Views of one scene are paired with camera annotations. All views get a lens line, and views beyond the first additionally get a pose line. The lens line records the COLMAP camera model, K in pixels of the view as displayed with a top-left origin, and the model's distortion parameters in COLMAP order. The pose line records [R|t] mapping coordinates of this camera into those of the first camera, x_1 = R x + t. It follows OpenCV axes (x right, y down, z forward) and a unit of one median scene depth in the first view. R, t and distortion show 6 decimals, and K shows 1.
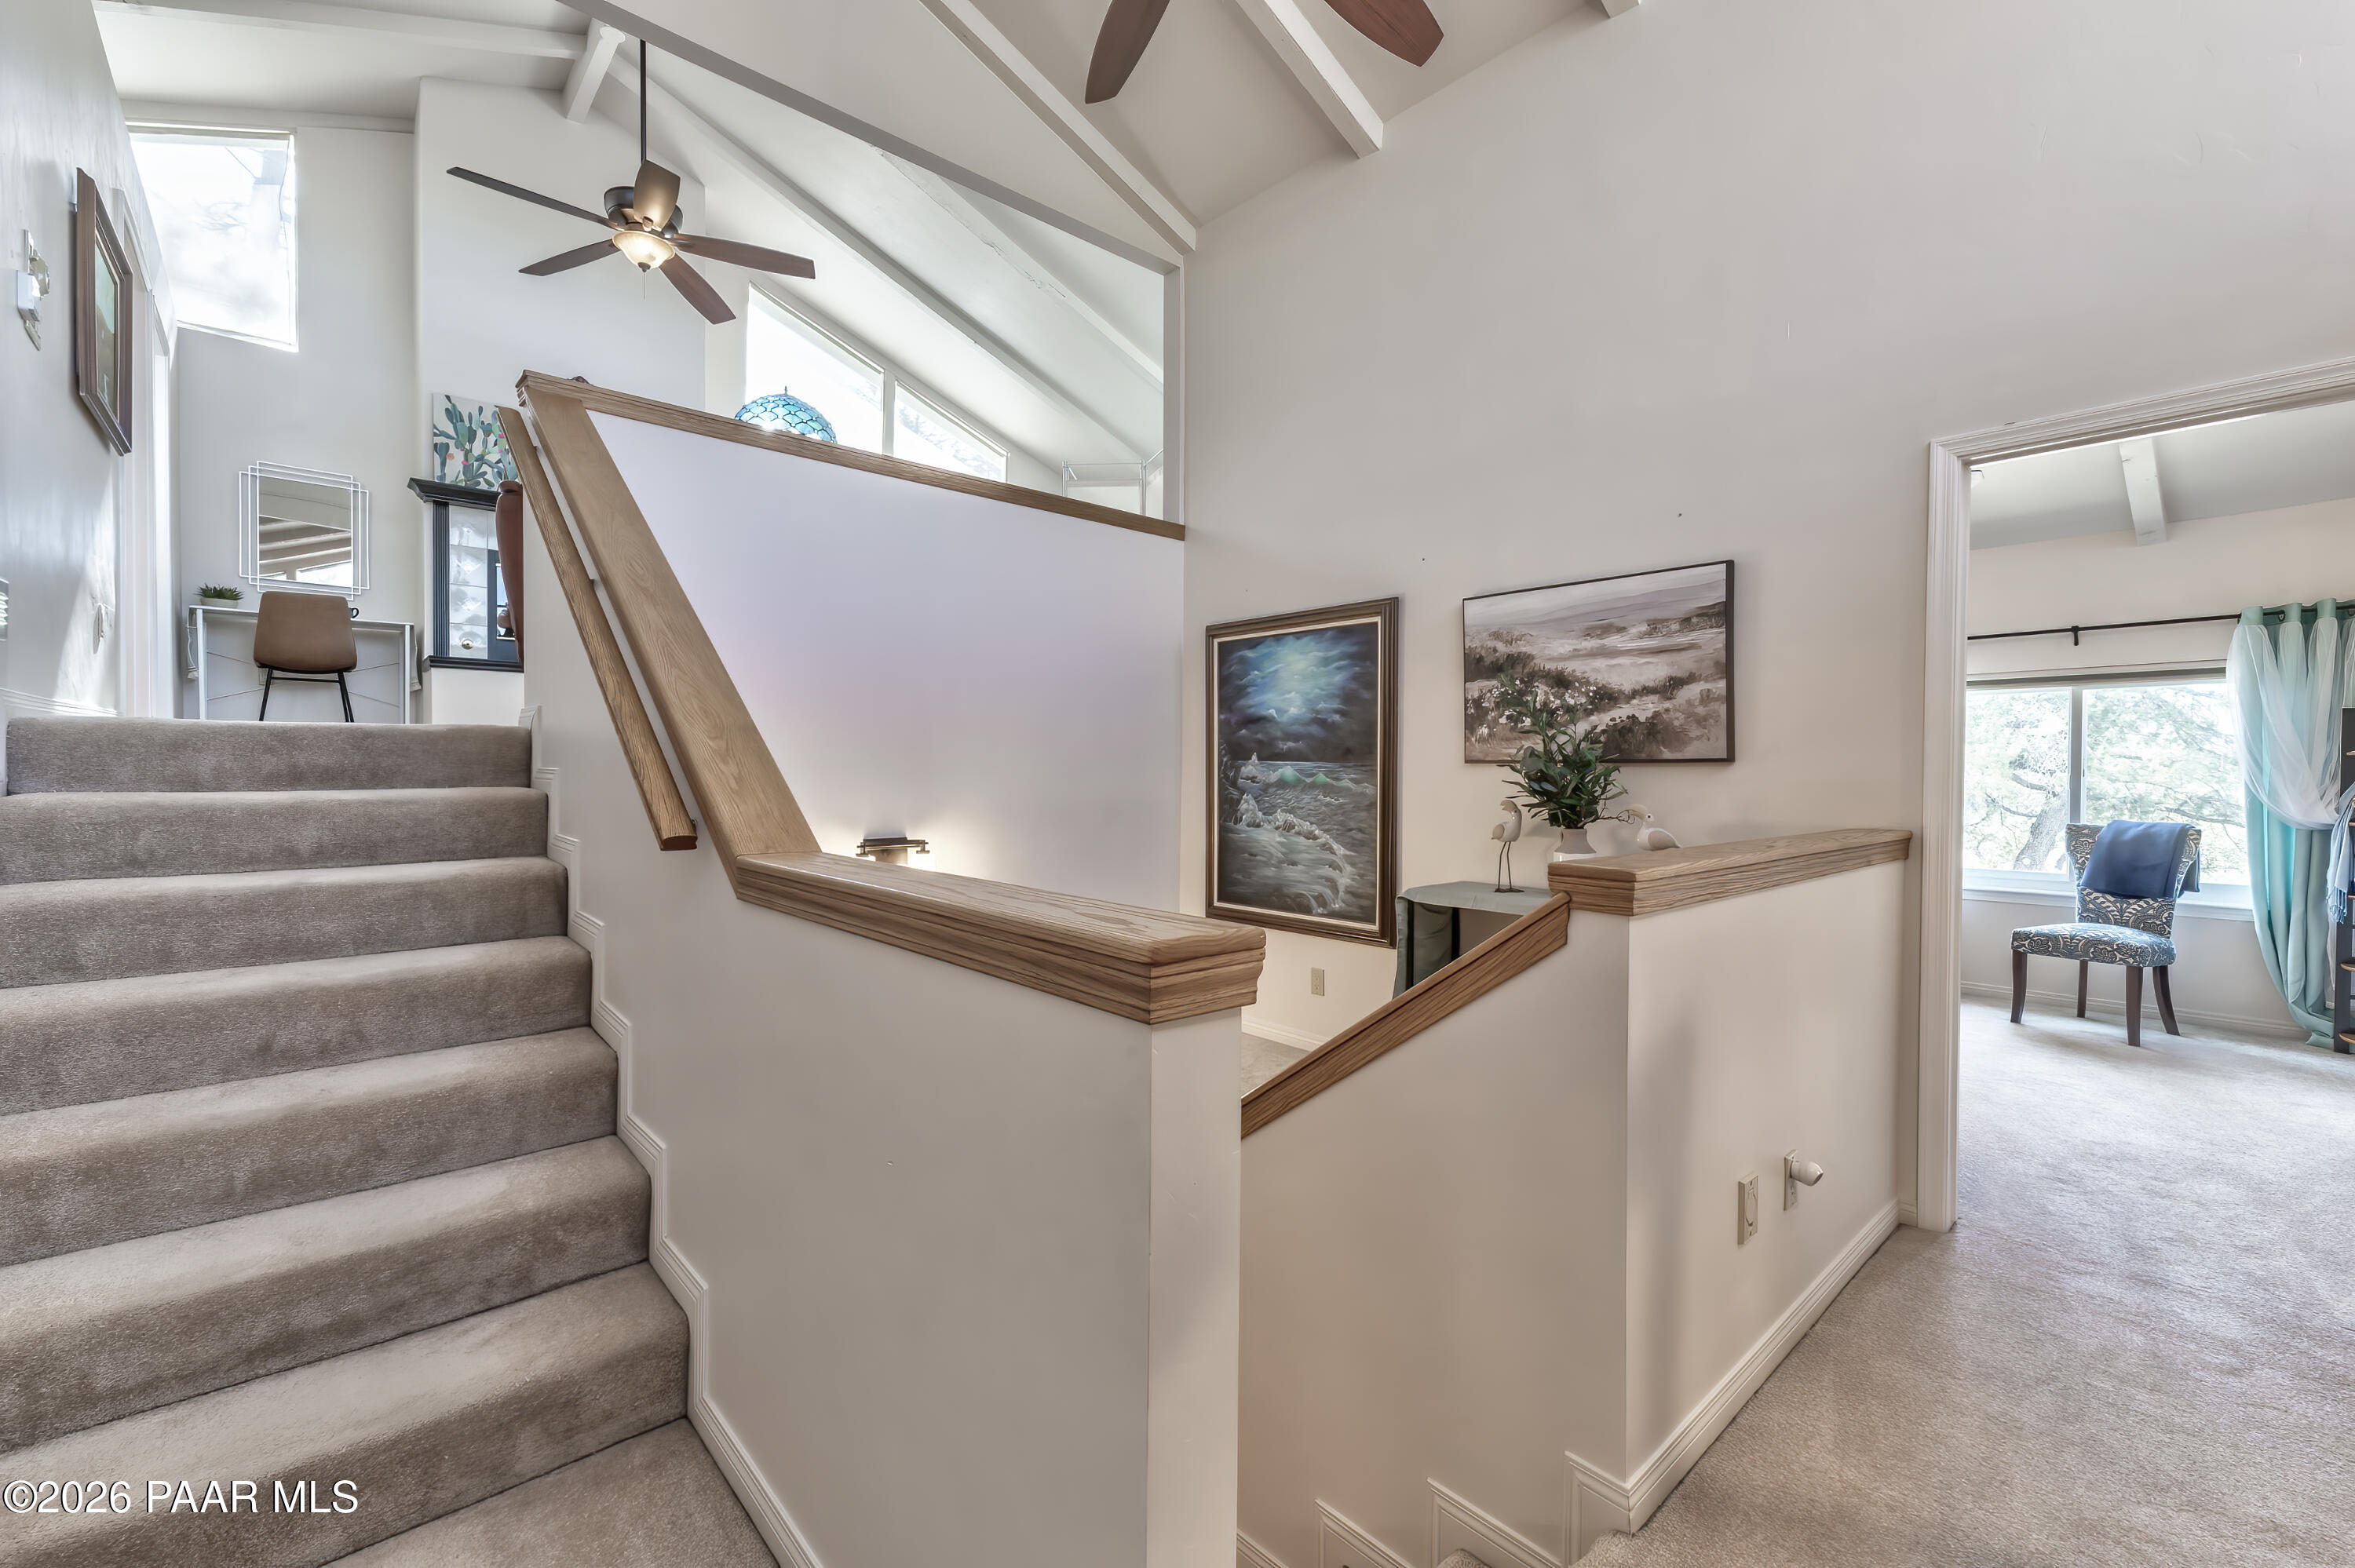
lens RADIAL K [[987.1, 0, 1181.7], [0, 987.1, 776.4], [0, 0, 1]] dist [0.002084, 0.001341]
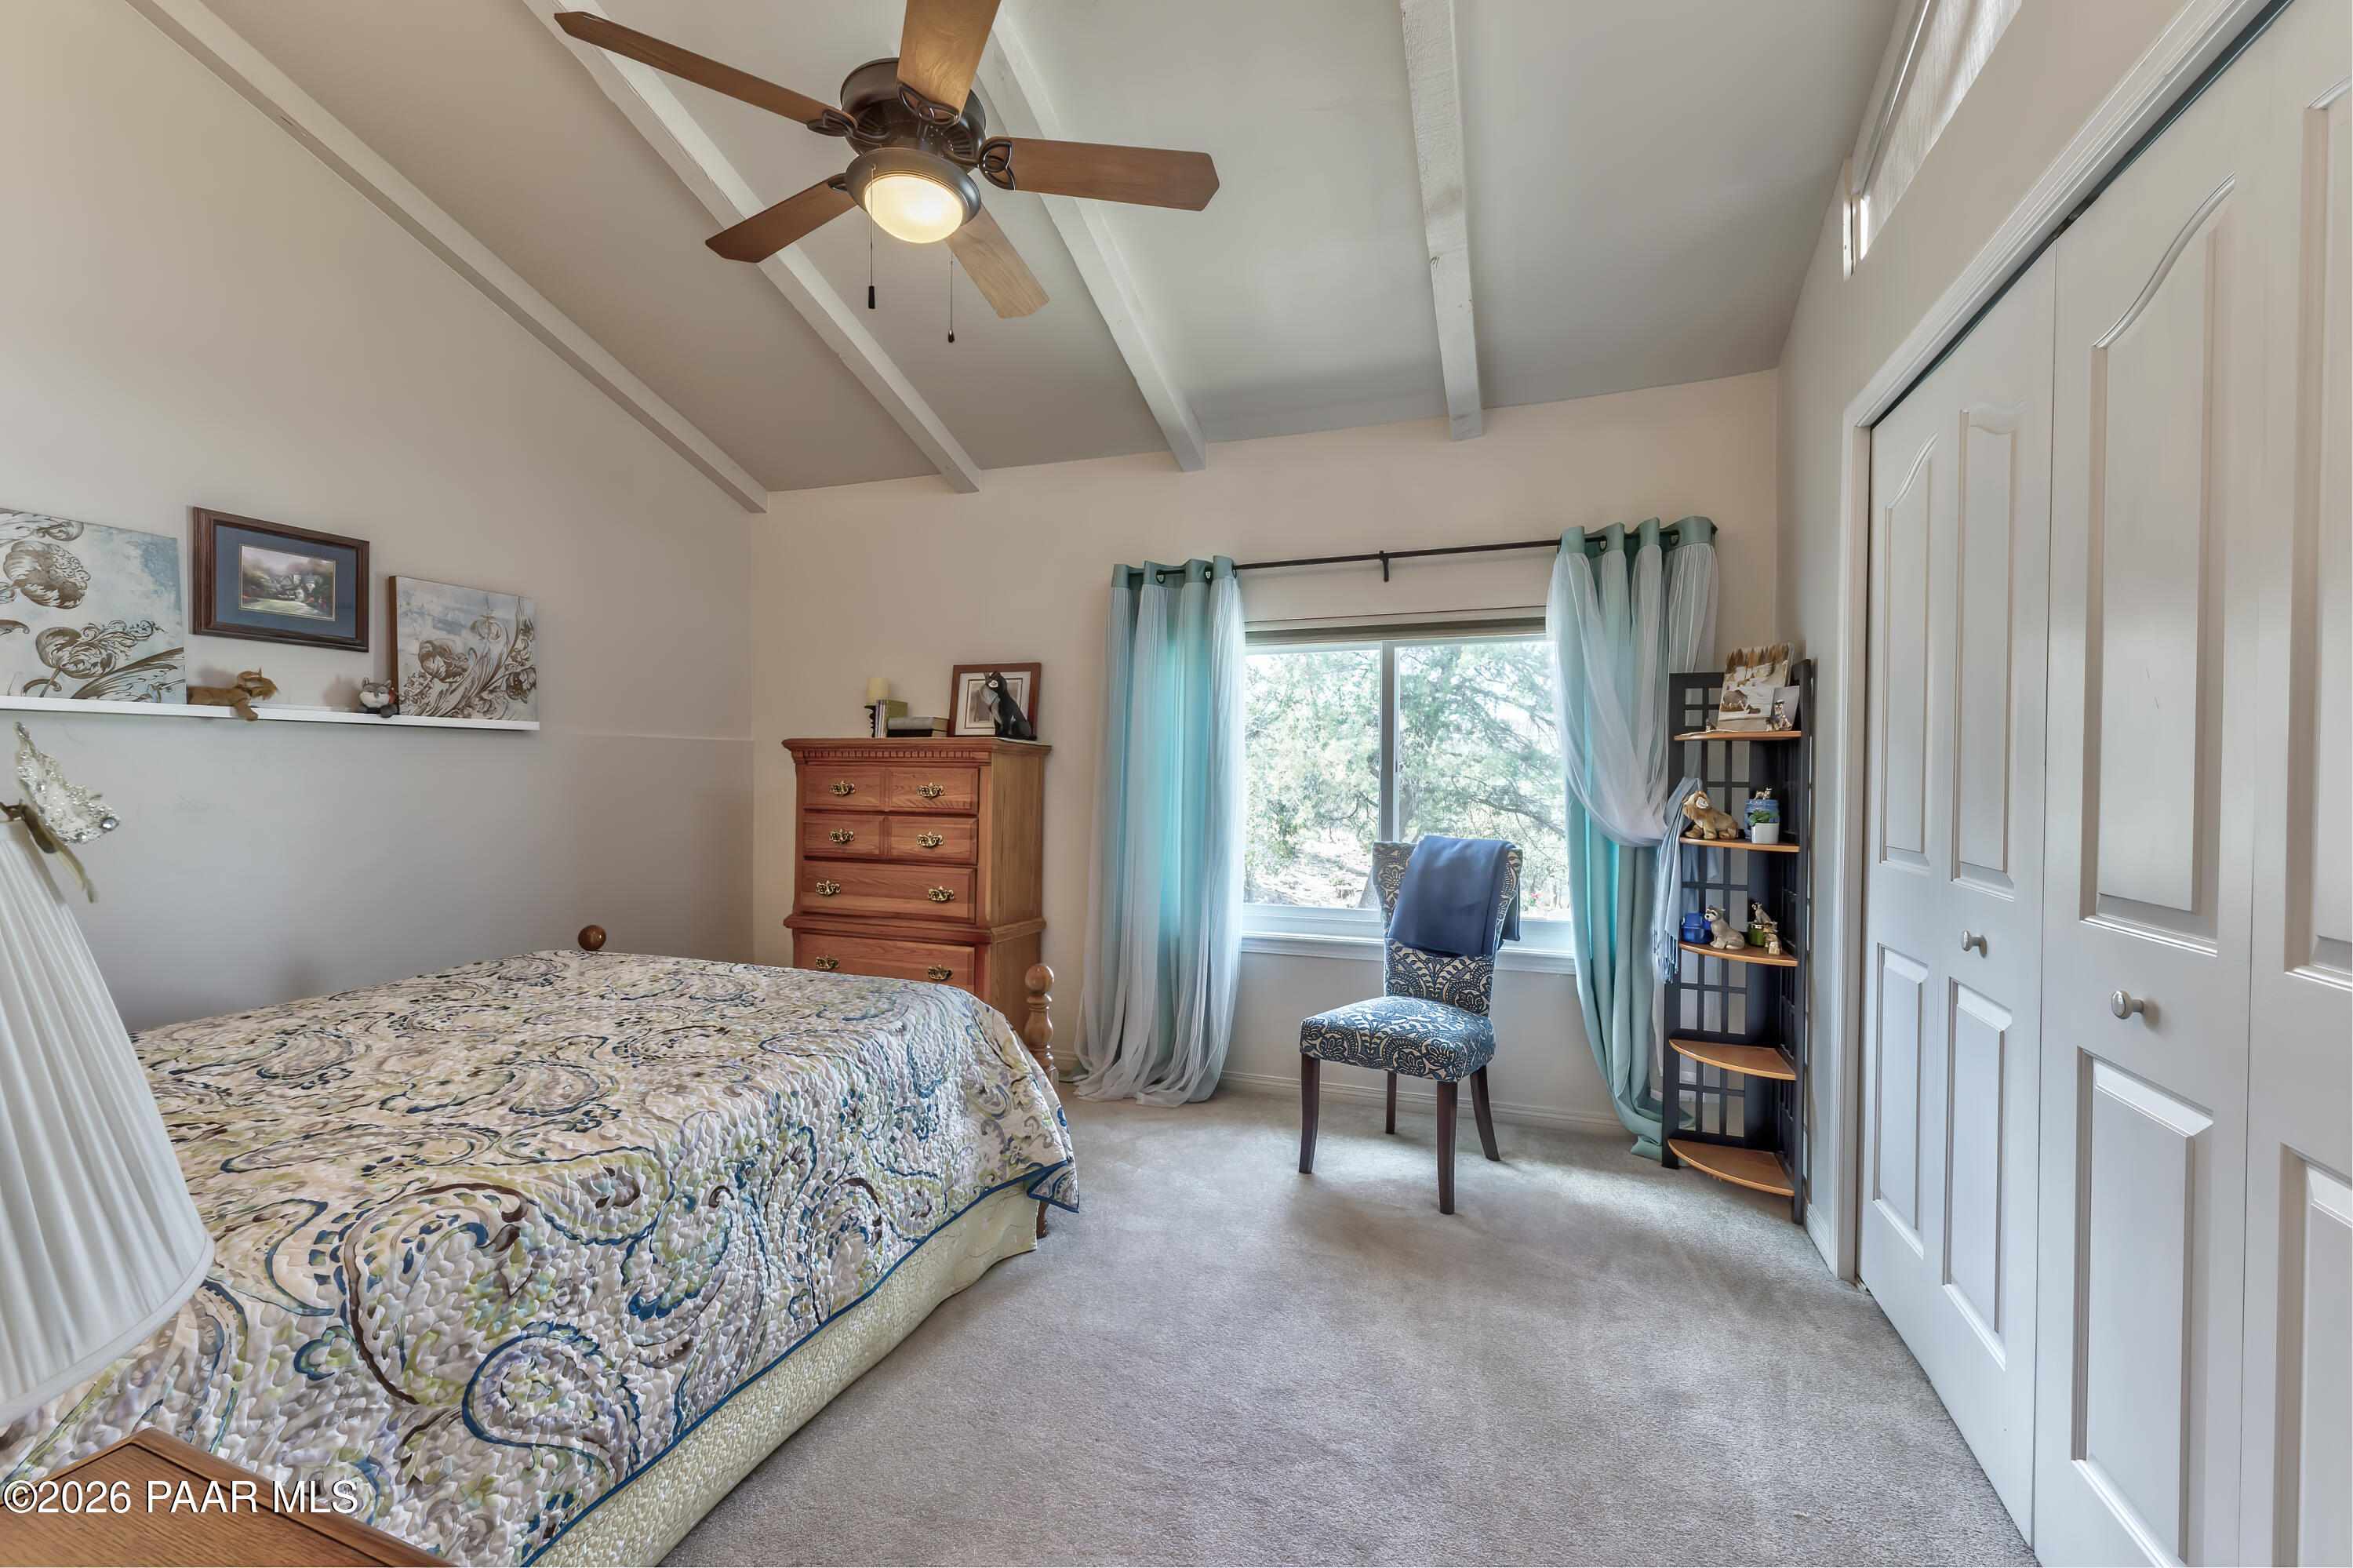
lens RADIAL K [[986.5, 0, 1168.1], [0, 986.5, 779.3], [0, 0, 1]] dist [0.002084, 0.001341]
pose [[0.887740, -0.007969, 0.460277, 0.498880], [0.005353, 0.999961, 0.006988, -0.000554], [-0.460315, -0.003739, 0.887748, 0.507555]]
